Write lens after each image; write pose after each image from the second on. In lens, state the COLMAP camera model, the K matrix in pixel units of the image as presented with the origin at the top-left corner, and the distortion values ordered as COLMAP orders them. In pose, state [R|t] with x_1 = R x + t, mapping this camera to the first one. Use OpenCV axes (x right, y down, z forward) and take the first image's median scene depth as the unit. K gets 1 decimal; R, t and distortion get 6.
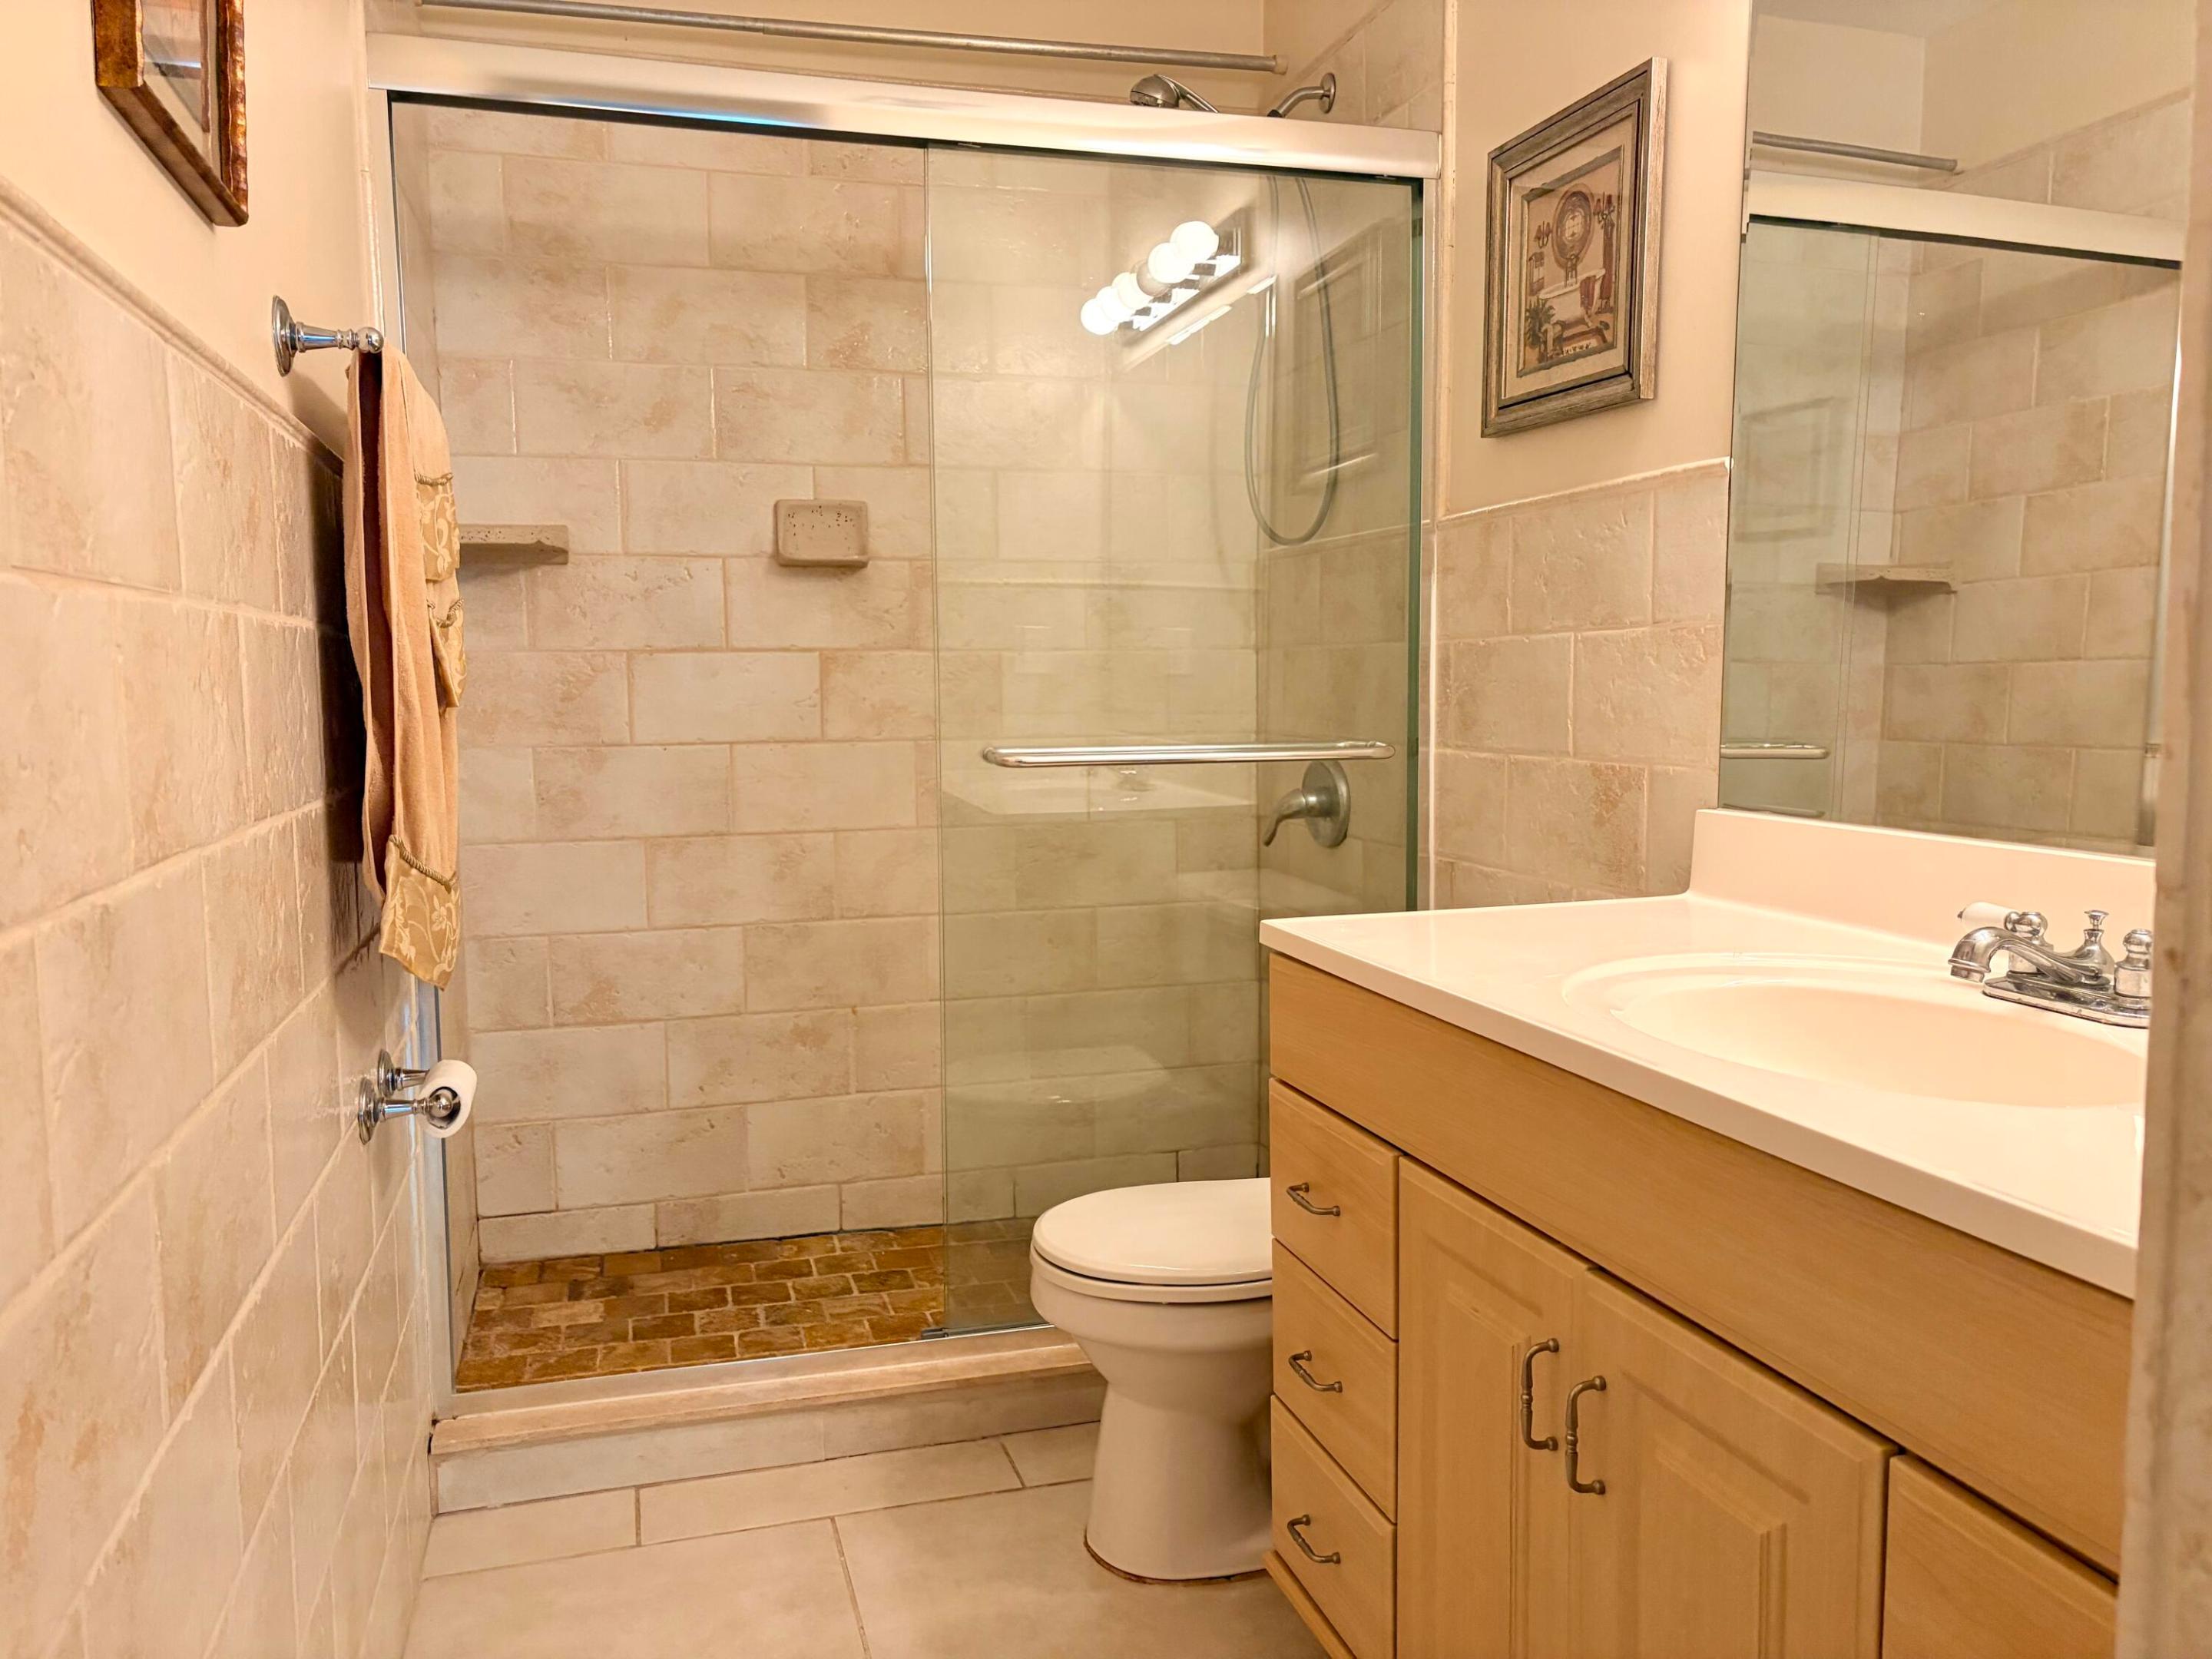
lens RADIAL K [[1689.2, 0, 1107.8], [0, 1689.2, 829.2], [0, 0, 1]] dist [0.016740, 0.001011]
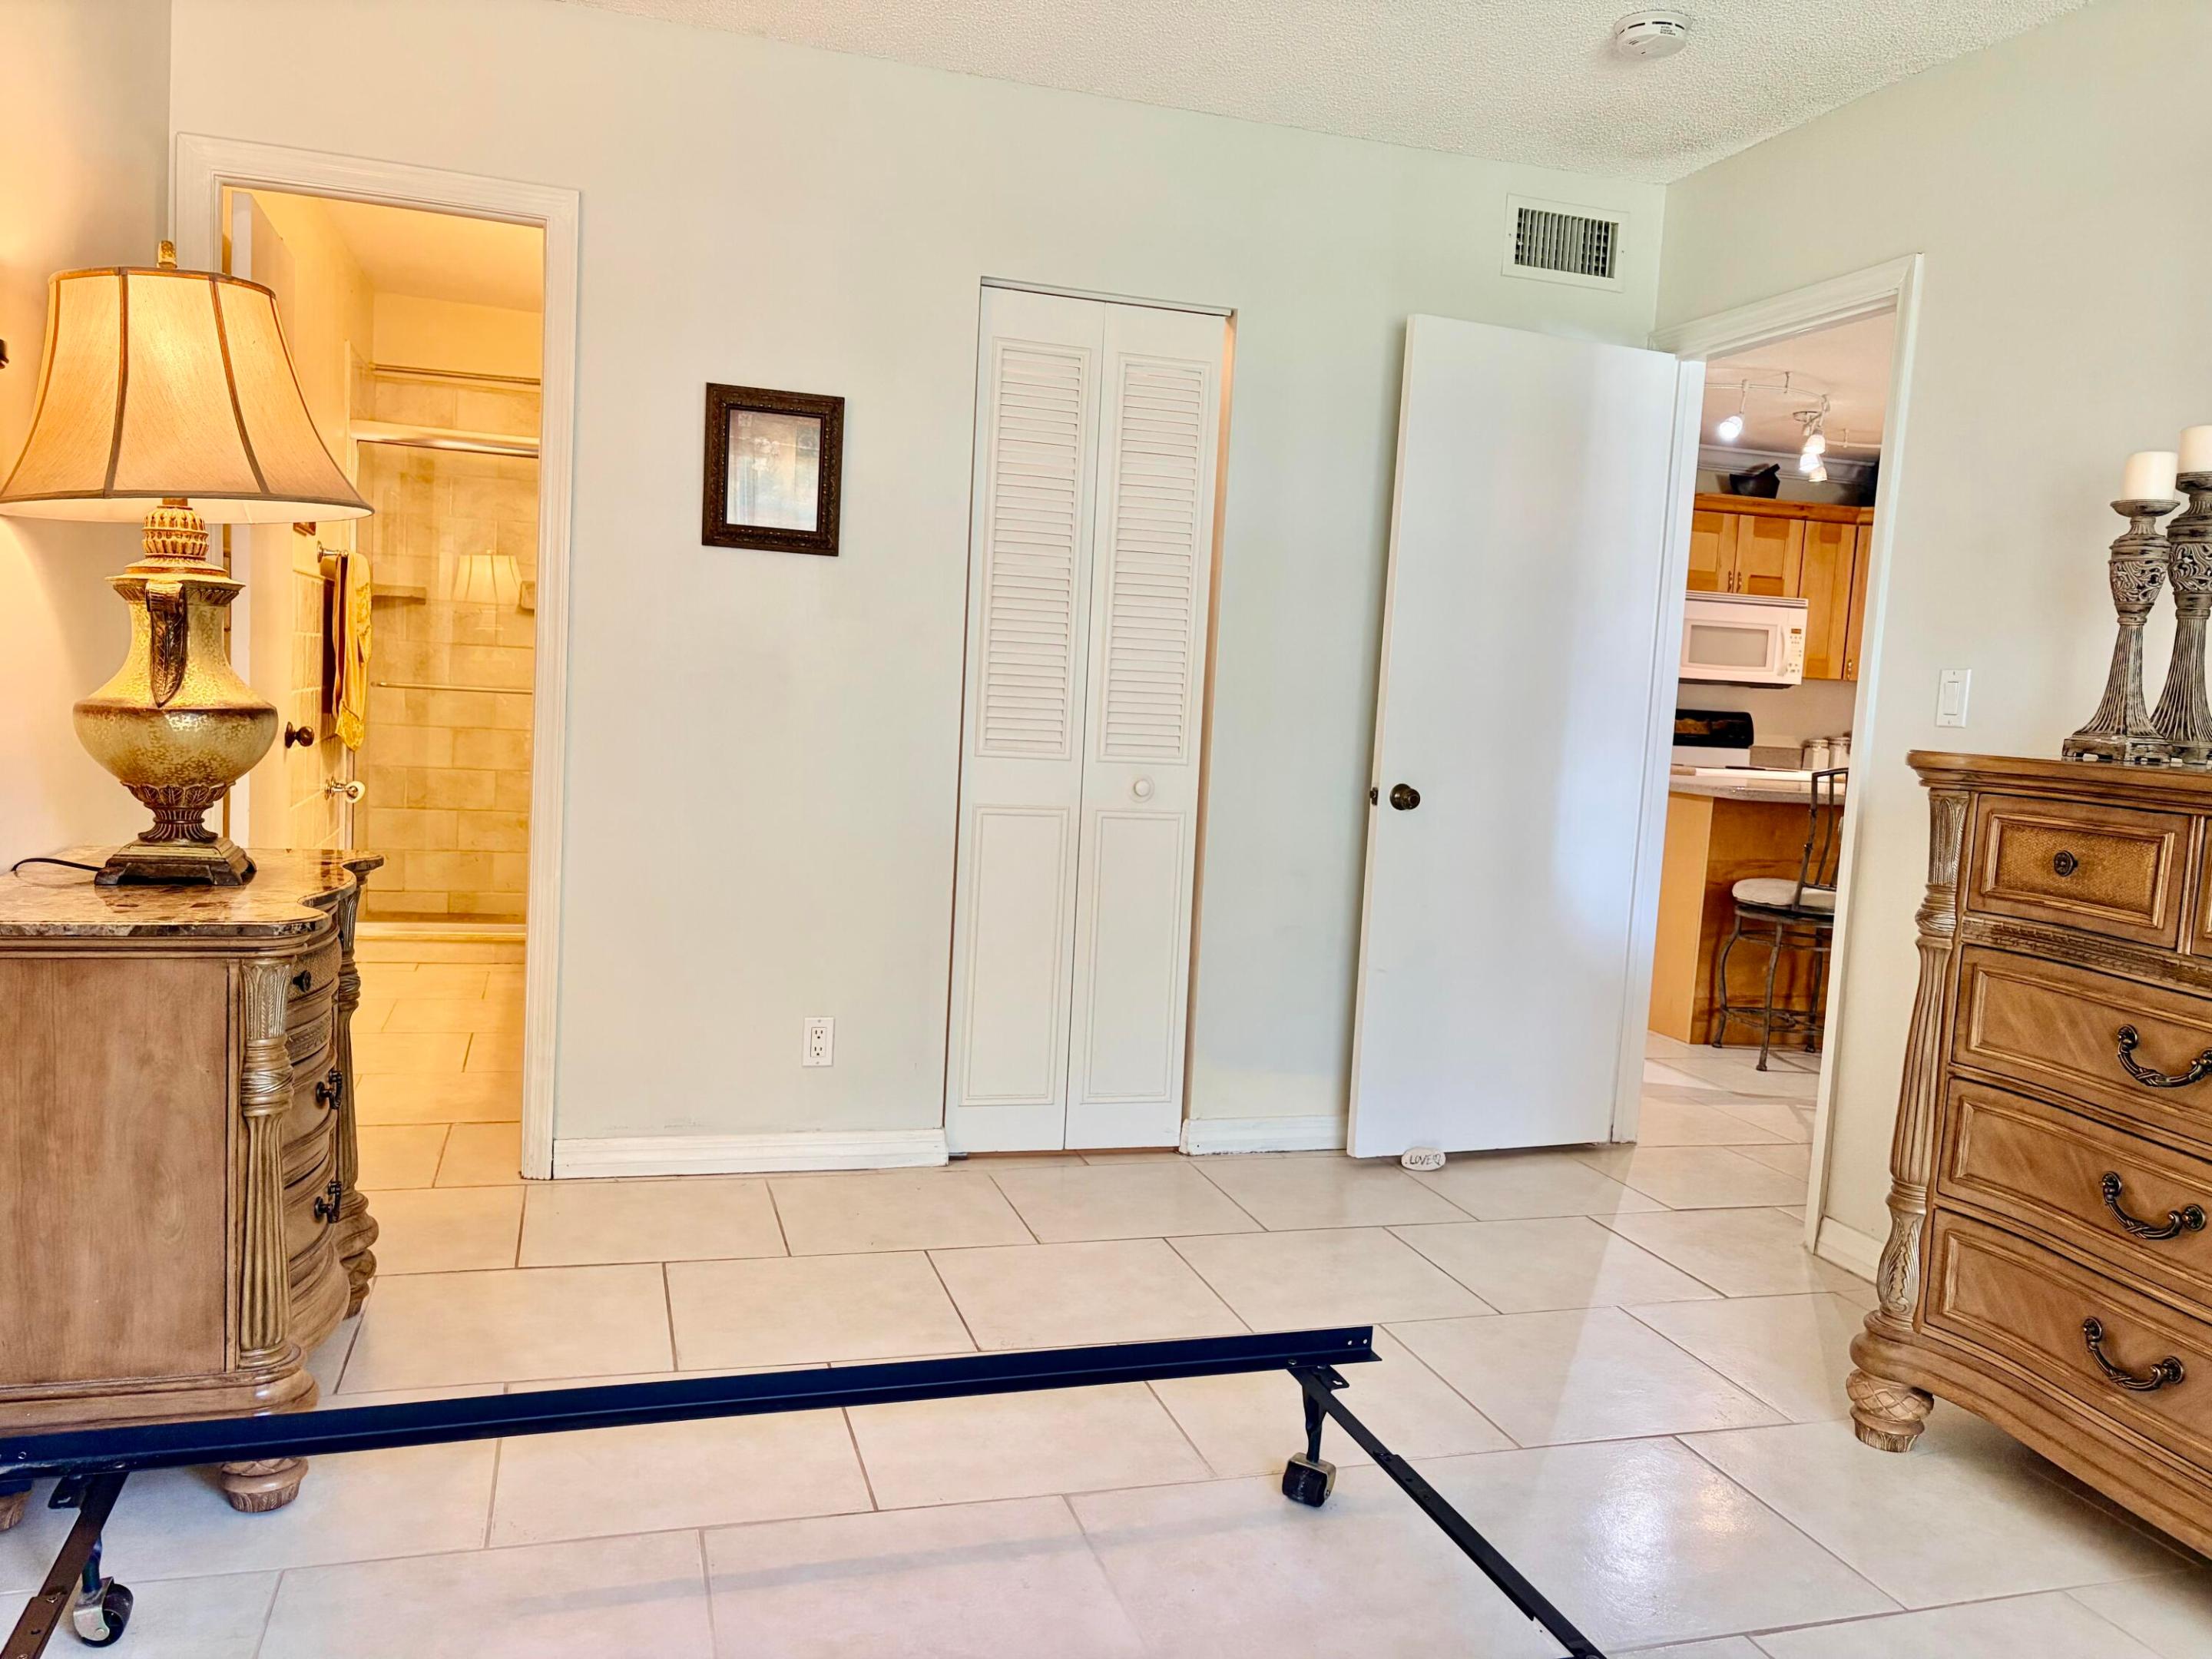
lens RADIAL K [[1689.2, 0, 1105.6], [0, 1689.2, 828.6], [0, 0, 1]] dist [0.016740, 0.001011]
pose [[0.997500, 0.063646, 0.030706, 0.679990], [-0.063518, 0.997968, -0.005125, 0.122562], [-0.030970, 0.003162, 0.999515, -1.633308]]
